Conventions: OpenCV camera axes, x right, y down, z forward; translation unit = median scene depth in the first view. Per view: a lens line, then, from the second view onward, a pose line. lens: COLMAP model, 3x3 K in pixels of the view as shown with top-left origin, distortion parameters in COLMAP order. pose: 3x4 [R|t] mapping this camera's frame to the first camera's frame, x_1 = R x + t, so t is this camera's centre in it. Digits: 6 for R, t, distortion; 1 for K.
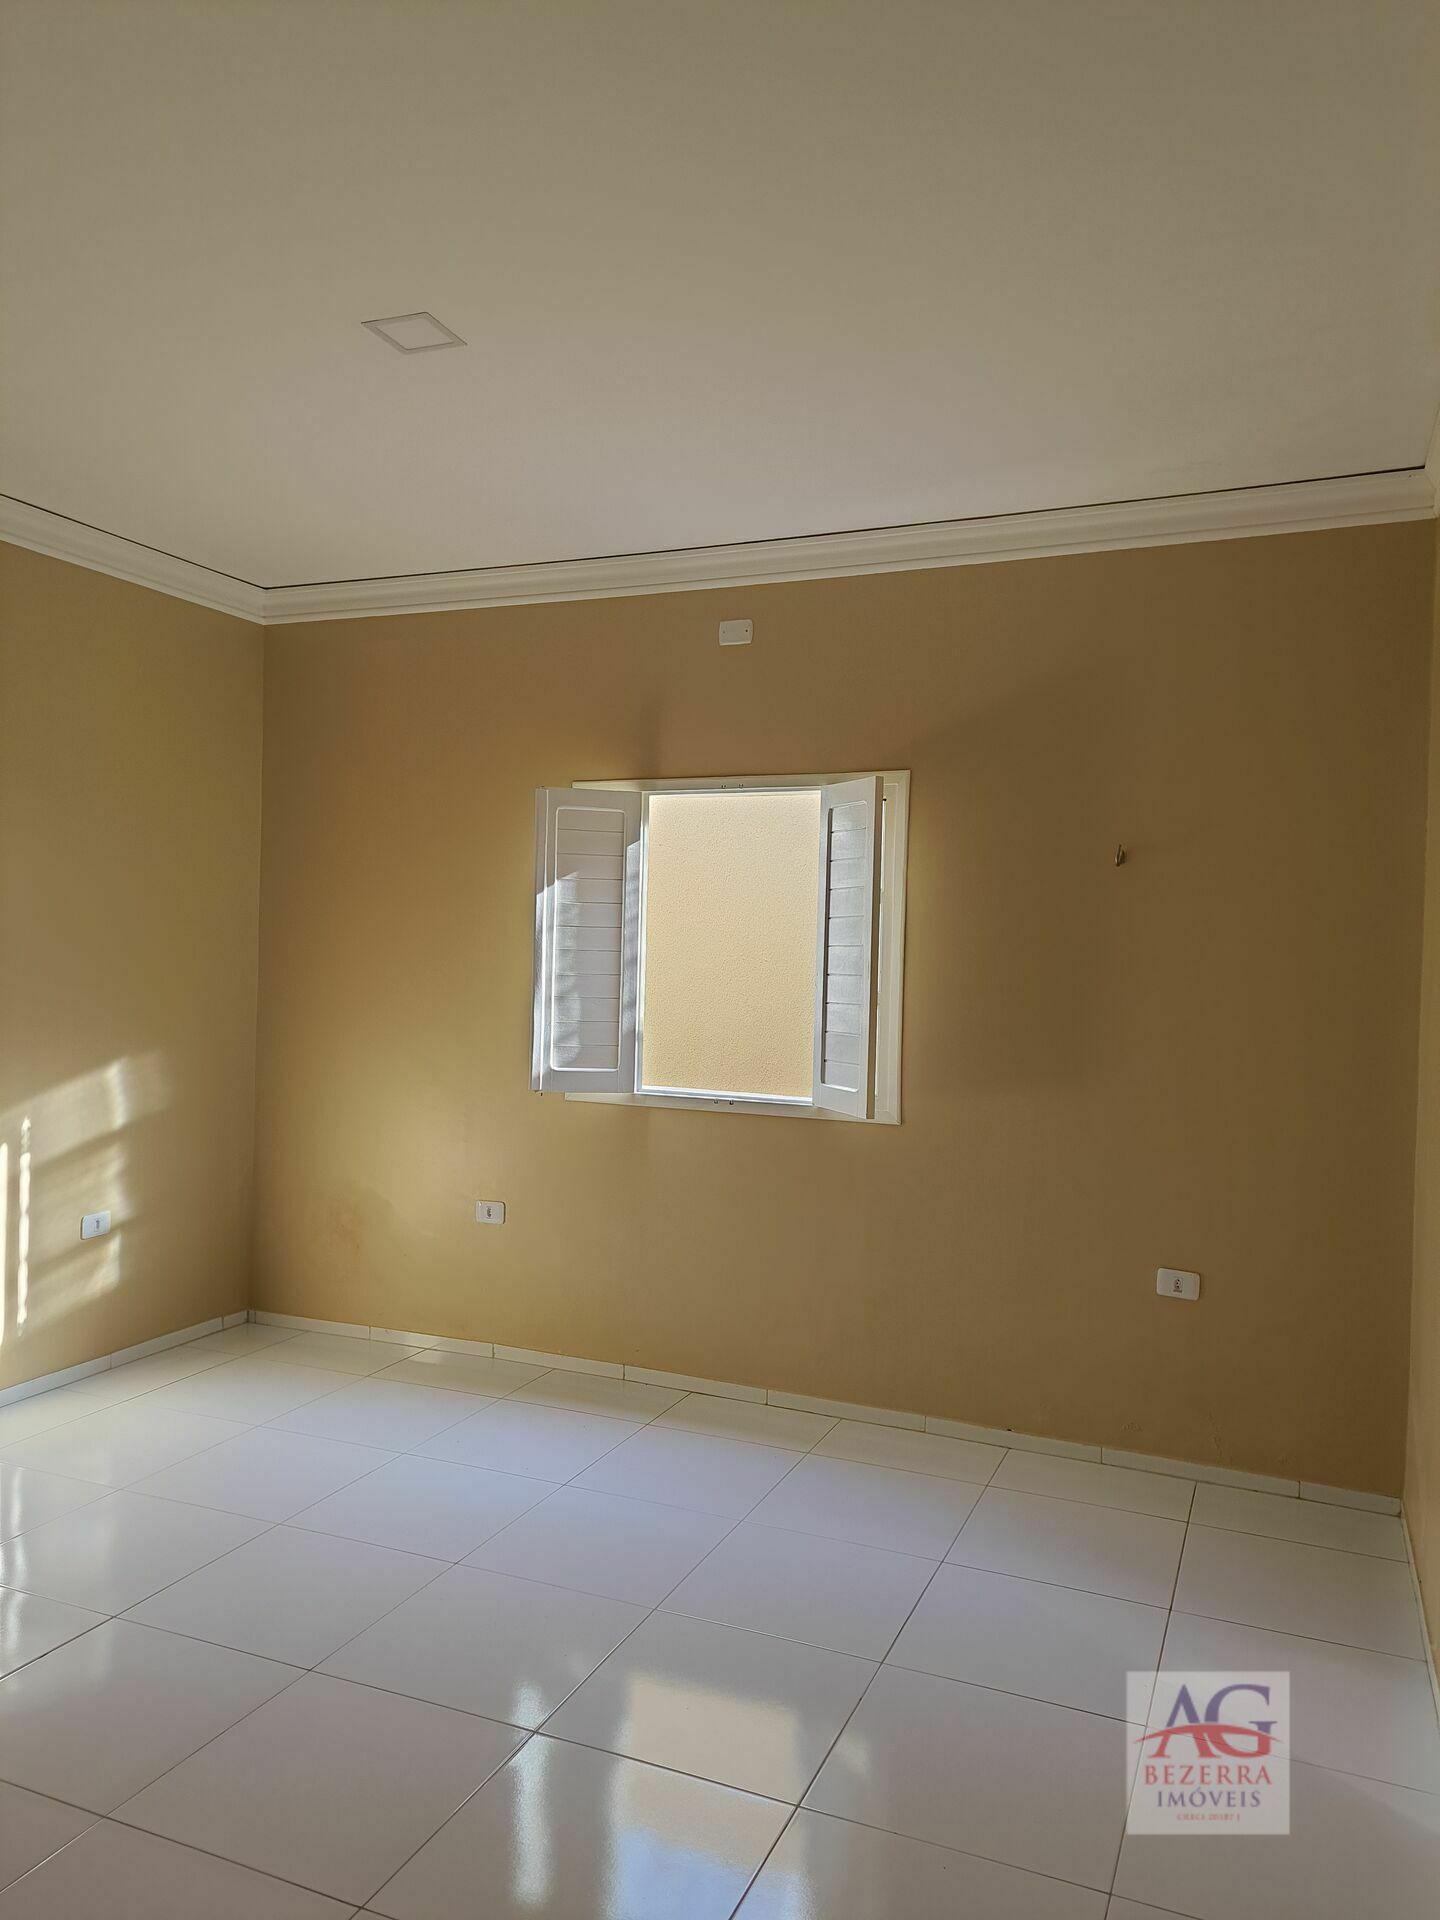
lens RADIAL K [[1380.1, 0, 714.4], [0, 1380.1, 969.5], [0, 0, 1]] dist [0.100917, -0.105030]
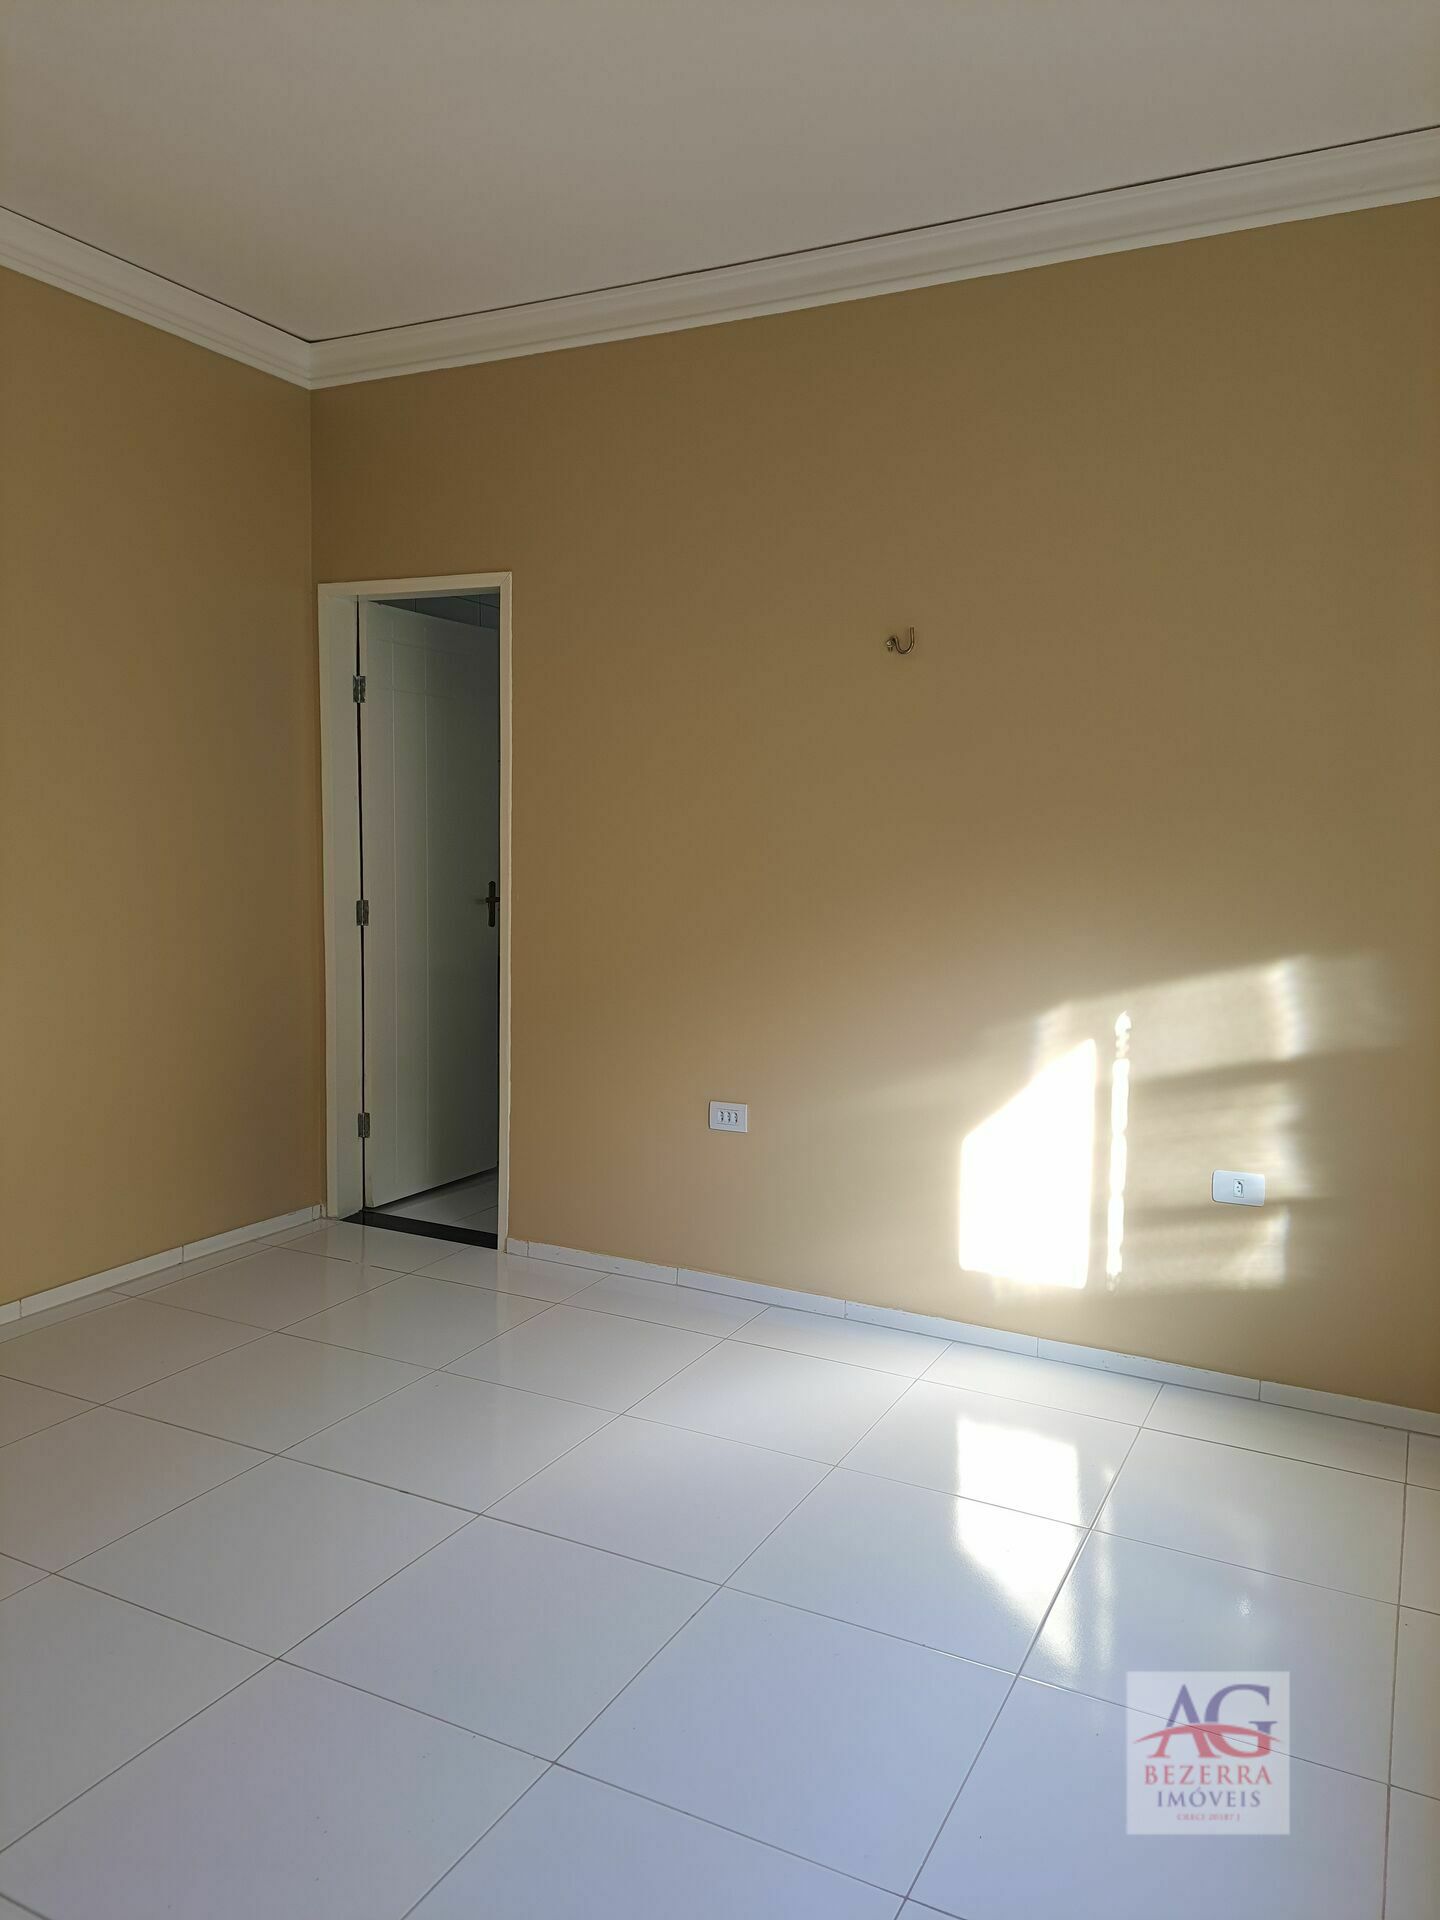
lens RADIAL K [[1380.1, 0, 714.4], [0, 1380.1, 969.5], [0, 0, 1]] dist [0.100917, -0.105030]
pose [[-0.082569, 0.087249, -0.992759, 0.268287], [-0.027227, 0.995591, 0.089763, 0.017268], [0.996213, 0.034442, -0.079829, 0.787185]]
